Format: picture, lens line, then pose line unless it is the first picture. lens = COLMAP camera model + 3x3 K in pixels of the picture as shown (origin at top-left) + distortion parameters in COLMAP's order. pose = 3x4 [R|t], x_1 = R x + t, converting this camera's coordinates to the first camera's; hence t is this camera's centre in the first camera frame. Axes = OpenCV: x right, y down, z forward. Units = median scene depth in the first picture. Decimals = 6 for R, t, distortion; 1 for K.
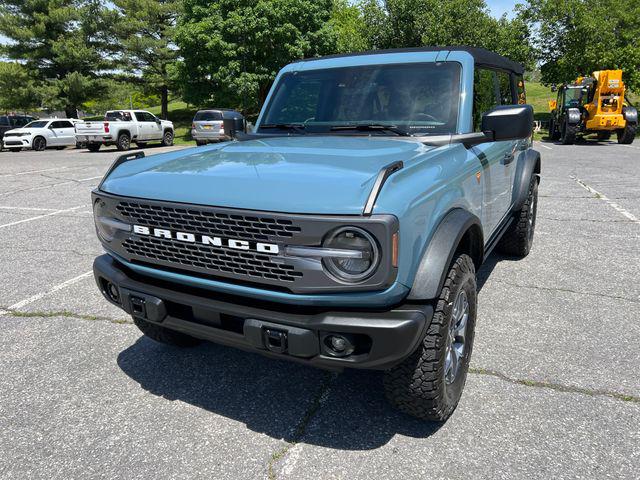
lens RADIAL K [[484.4, 0, 320.0], [0, 484.4, 240.0], [0, 0, 1]] dist [0.053527, -0.056162]
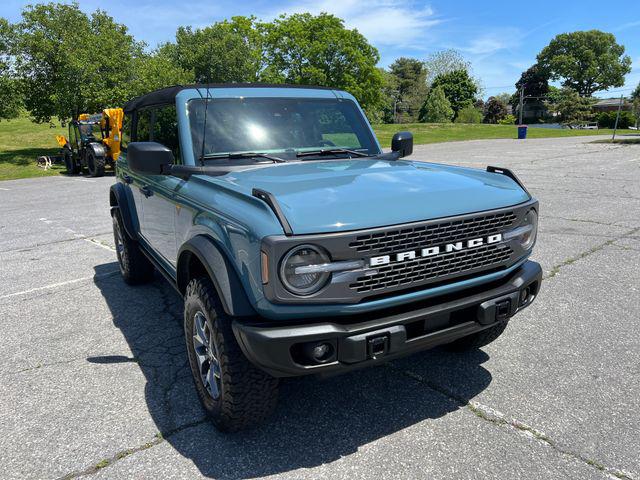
lens RADIAL K [[484.4, 0, 320.0], [0, 484.4, 240.0], [0, 0, 1]] dist [0.053527, -0.056162]
pose [[0.517030, -0.187326, 0.835218, -0.112332], [0.245425, 0.967233, 0.065007, -0.013892], [-0.820028, 0.171373, 0.546063, 0.054133]]
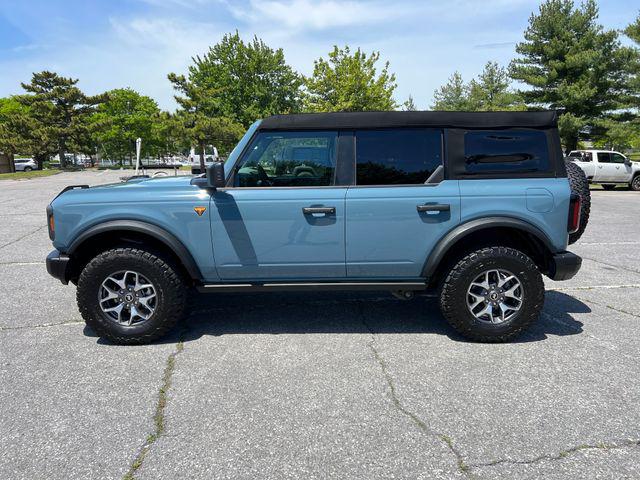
lens RADIAL K [[484.4, 0, 320.0], [0, 484.4, 240.0], [0, 0, 1]] dist [0.053527, -0.056162]
pose [[0.506725, 0.184894, -0.842047, 0.194628], [-0.244253, 0.967500, 0.065455, -0.025451], [0.826783, 0.172505, 0.535418, 0.062688]]
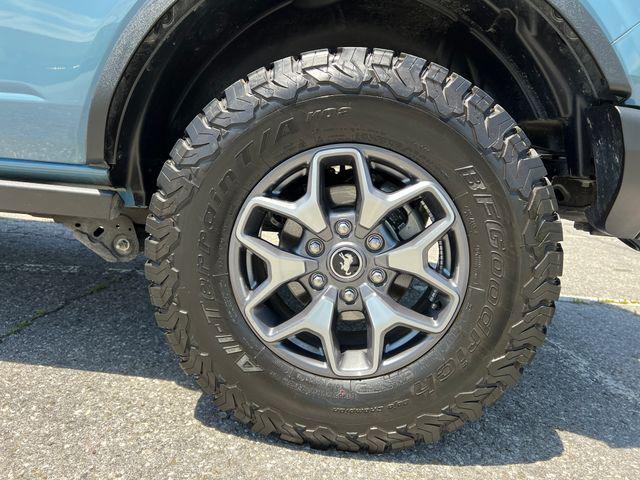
lens RADIAL K [[432.8, 0, 320.0], [0, 432.8, 240.0], [0, 0, 1]] dist [-0.000629, -0.000427]
pose [[0.374747, 0.190122, -0.907424, 0.119467], [-0.332312, 0.941261, 0.059974, -0.013747], [0.865525, 0.279073, 0.415914, 0.187396]]
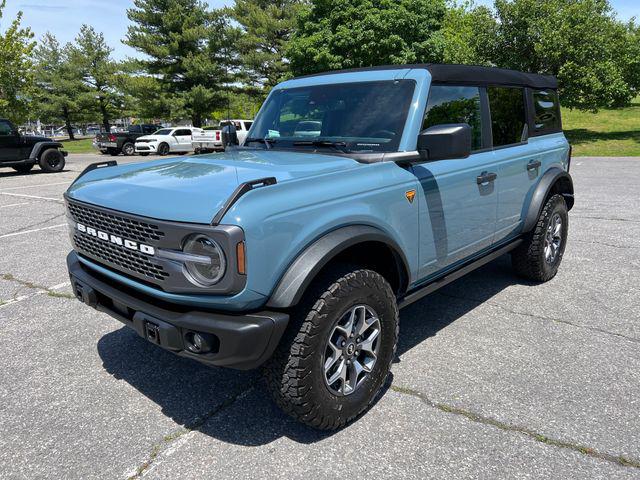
lens RADIAL K [[484.4, 0, 320.0], [0, 484.4, 240.0], [0, 0, 1]] dist [0.053527, -0.056162]
pose [[0.972122, 0.064028, -0.225565, 0.042782], [-0.068233, 0.997610, -0.010886, -0.001609], [0.224329, 0.025974, 0.974167, -0.001284]]
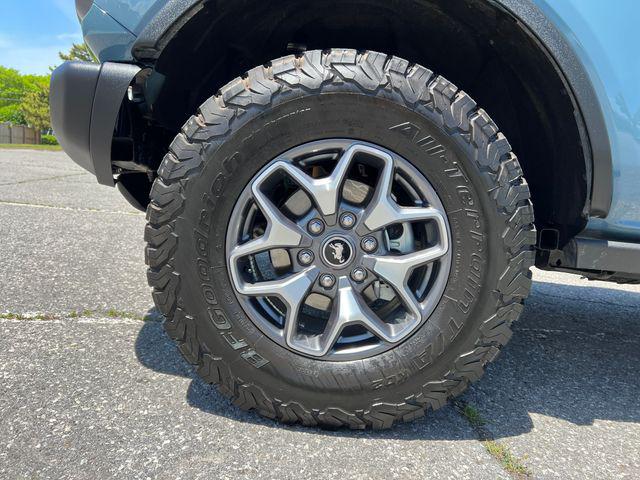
lens RADIAL K [[484.4, 0, 320.0], [0, 484.4, 240.0], [0, 0, 1]] dist [0.053527, -0.056162]
pose [[0.463118, 0.207584, -0.861644, 0.063569], [-0.351318, 0.935542, 0.036560, 0.017795], [0.813694, 0.285779, 0.506194, 0.077452]]
